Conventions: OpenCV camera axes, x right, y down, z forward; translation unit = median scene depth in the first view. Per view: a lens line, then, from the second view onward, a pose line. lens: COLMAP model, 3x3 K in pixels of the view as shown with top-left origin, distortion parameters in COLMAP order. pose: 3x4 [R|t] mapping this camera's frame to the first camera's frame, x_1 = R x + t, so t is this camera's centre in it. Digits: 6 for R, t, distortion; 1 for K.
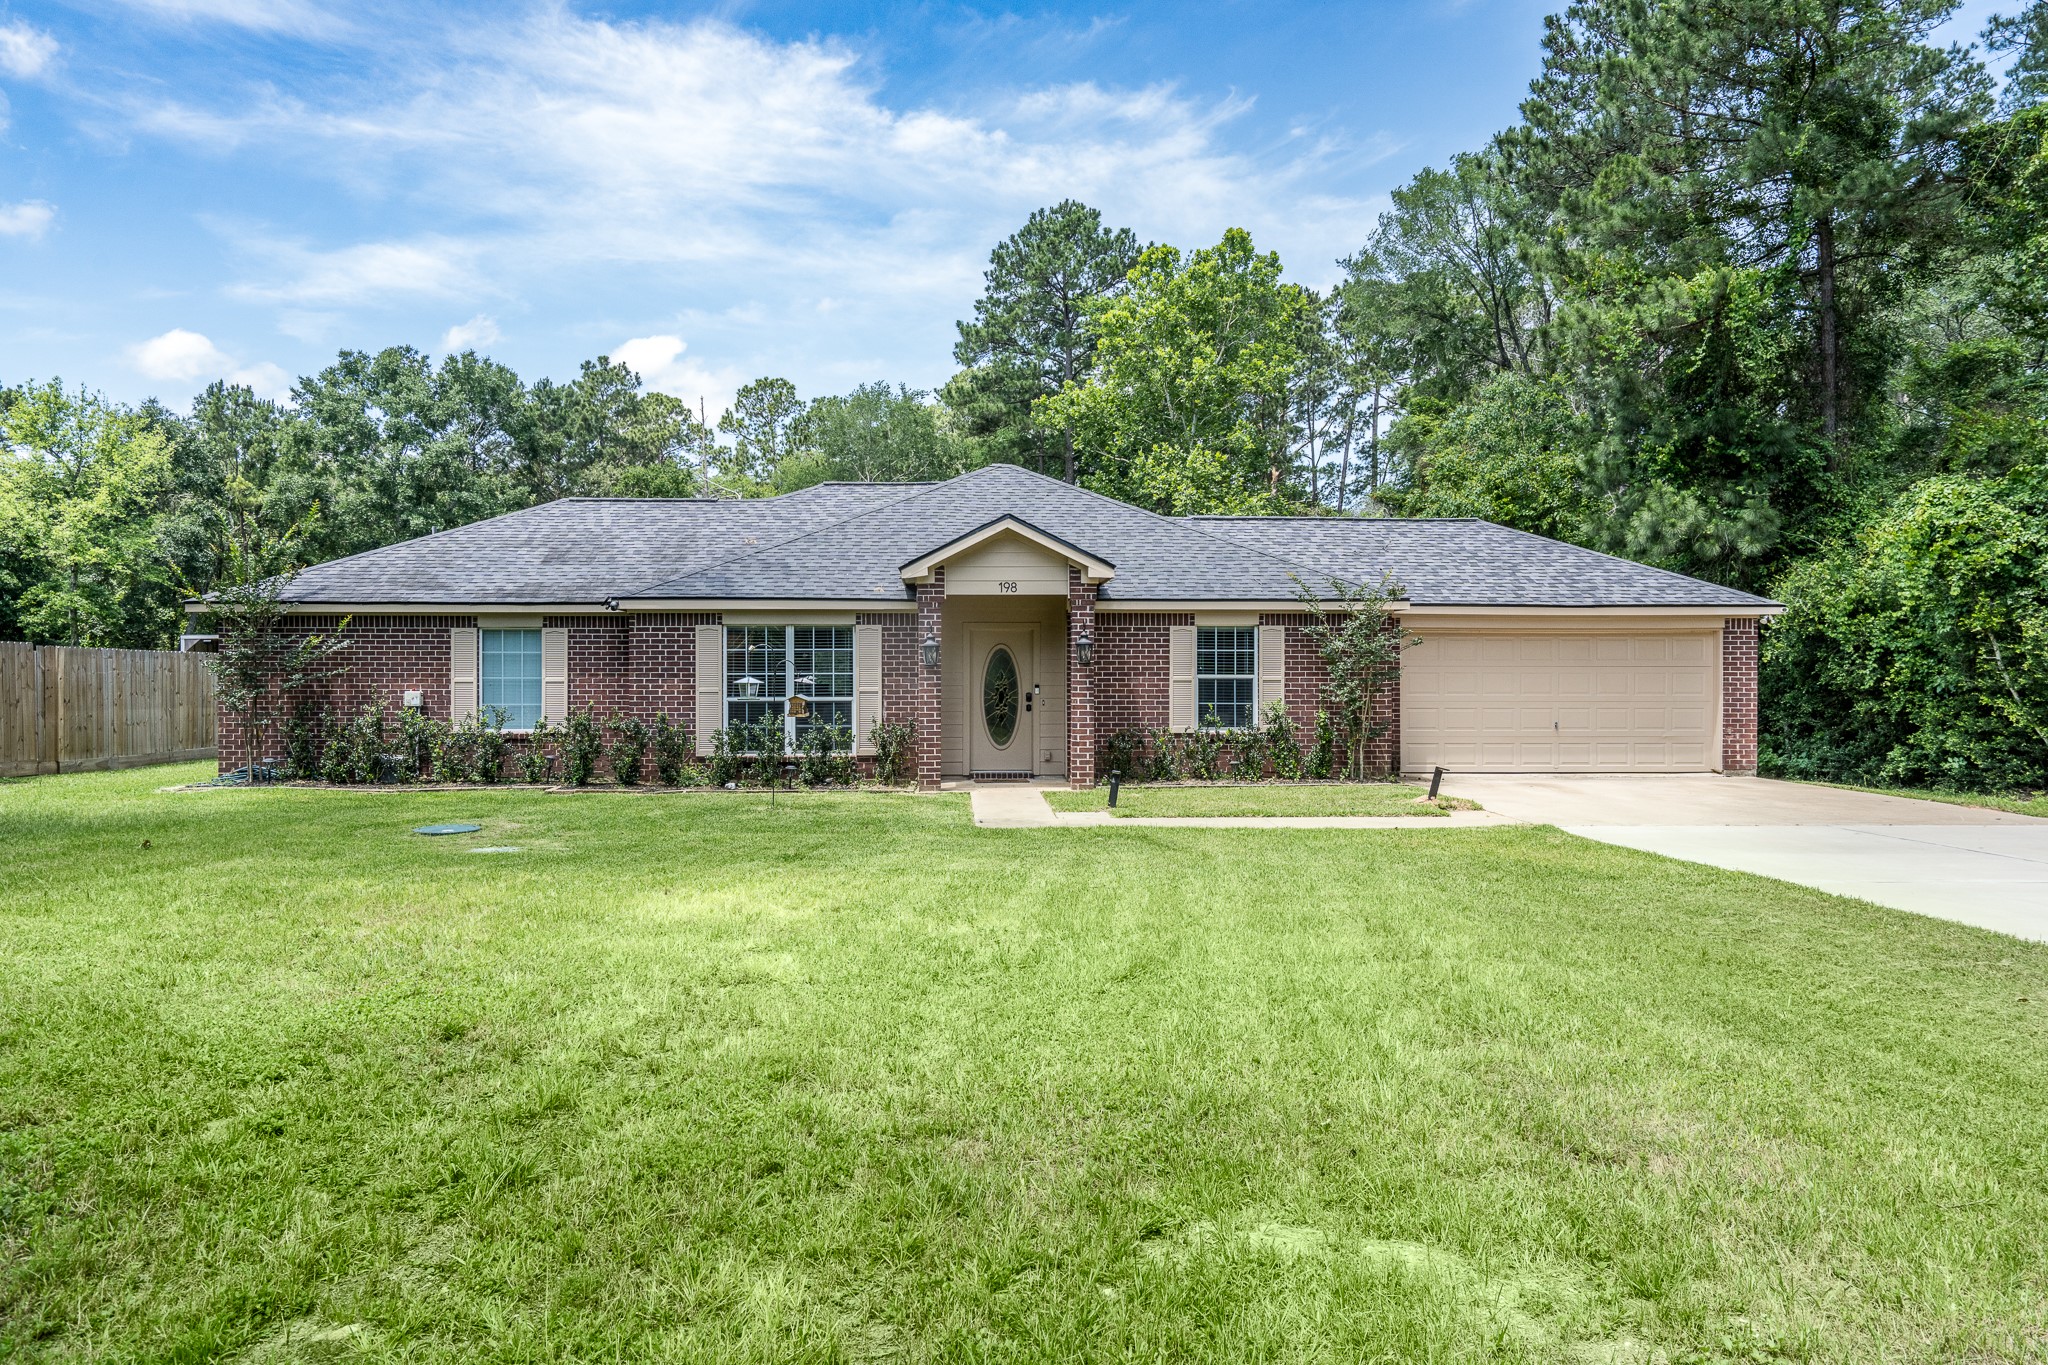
lens RADIAL K [[1376.6, 0, 1014.3], [0, 1376.6, 707.1], [0, 0, 1]] dist [0.009342, 0.000907]
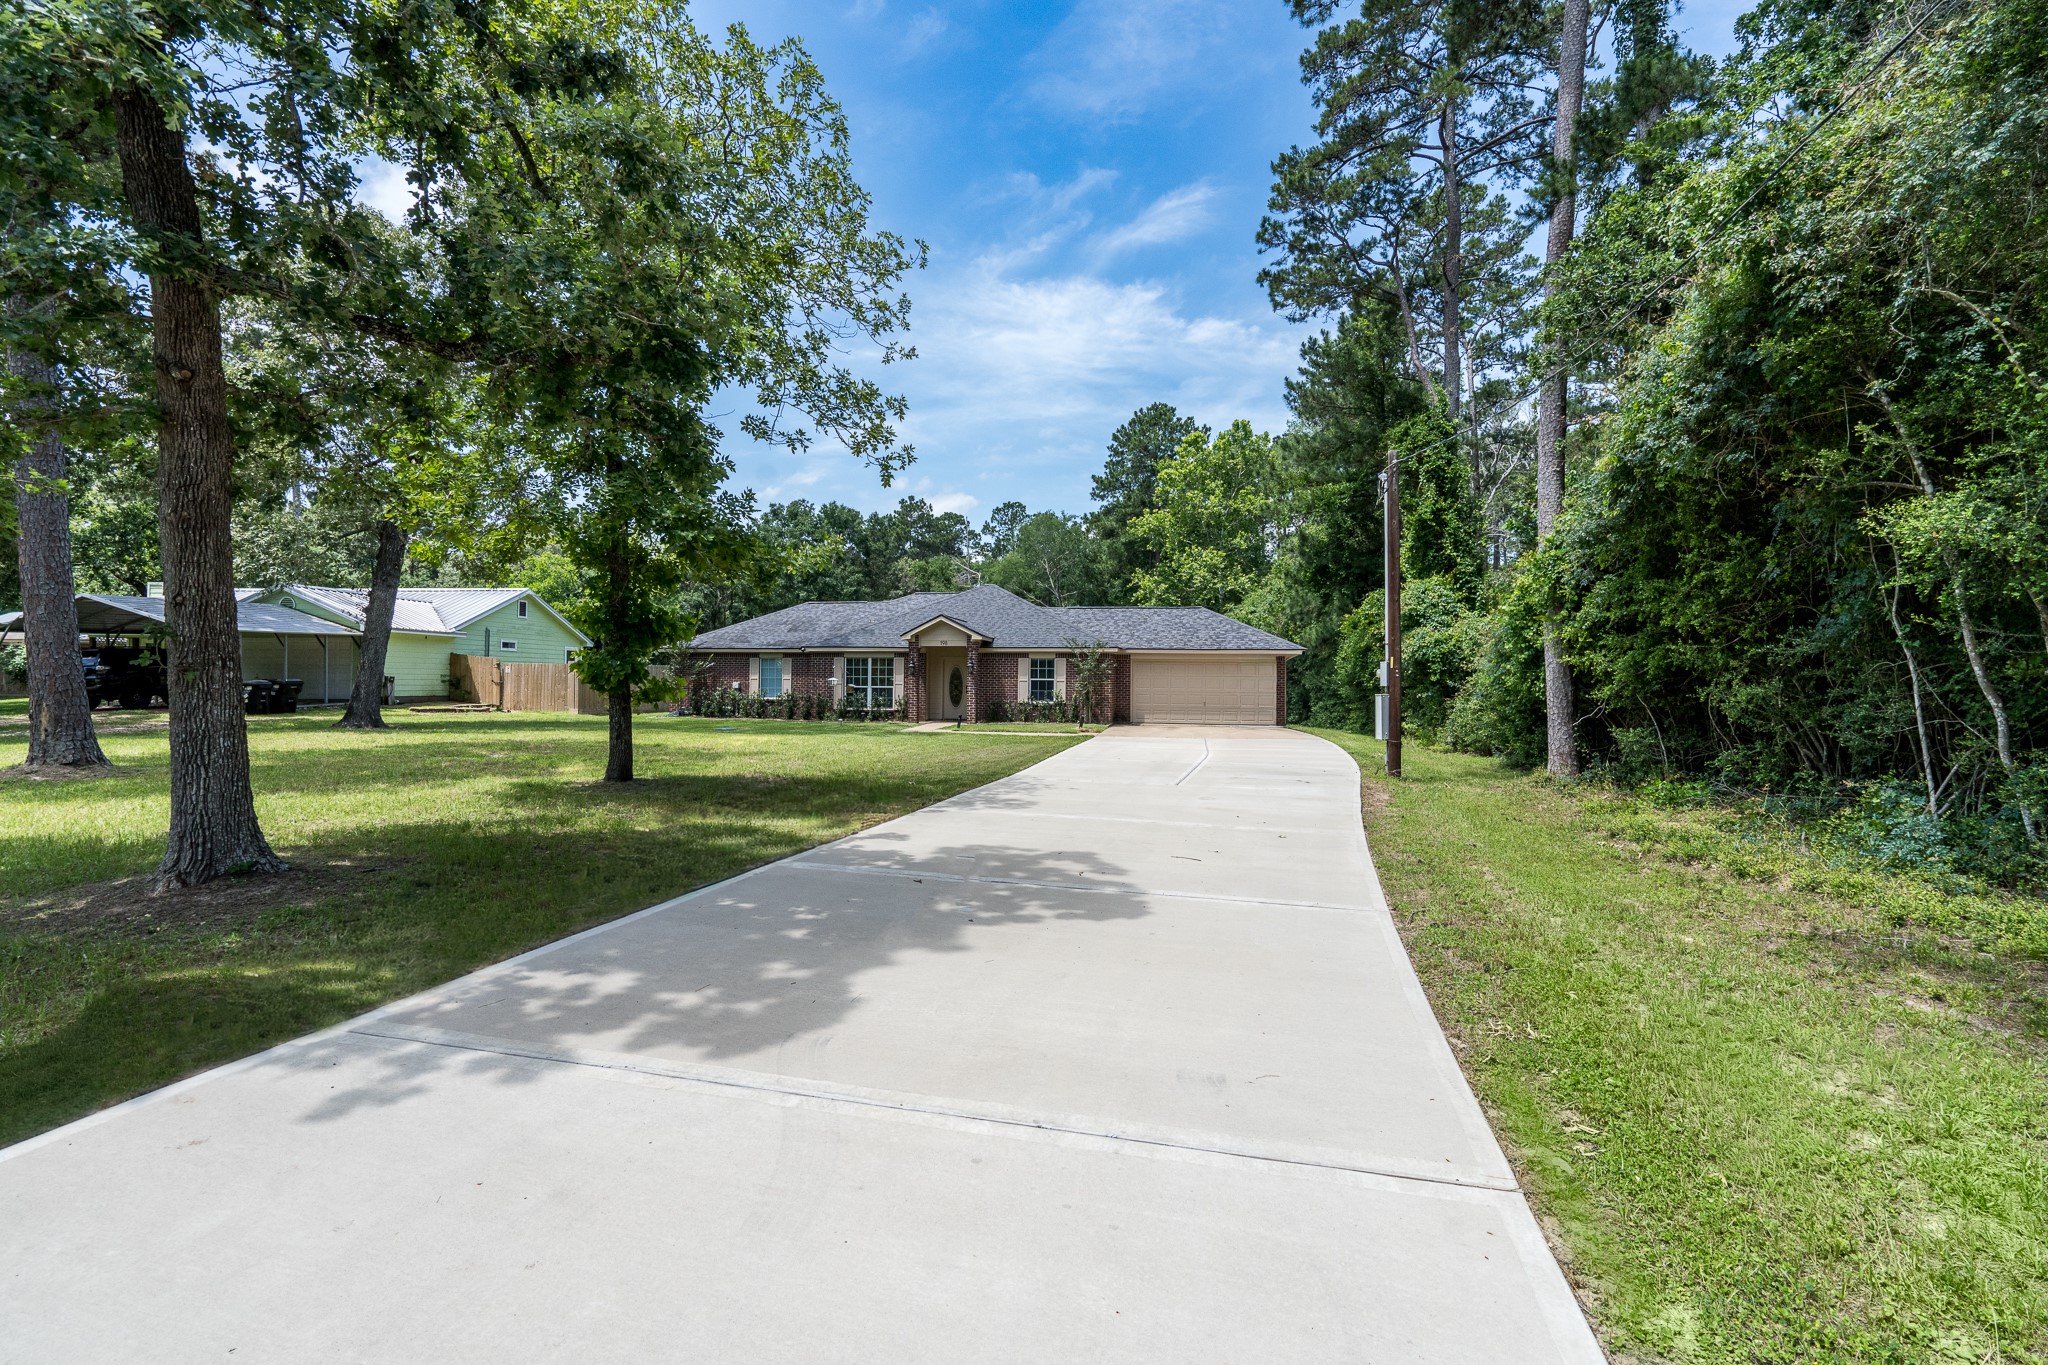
lens RADIAL K [[952.6, 0, 1021.6], [0, 952.6, 706.1], [0, 0, 1]] dist [-0.001702, 0.000059]
pose [[0.972796, 0.016024, -0.231107, 0.493337], [-0.014824, 0.999866, 0.006928, 0.012772], [0.231187, -0.003314, 0.972904, -0.606304]]
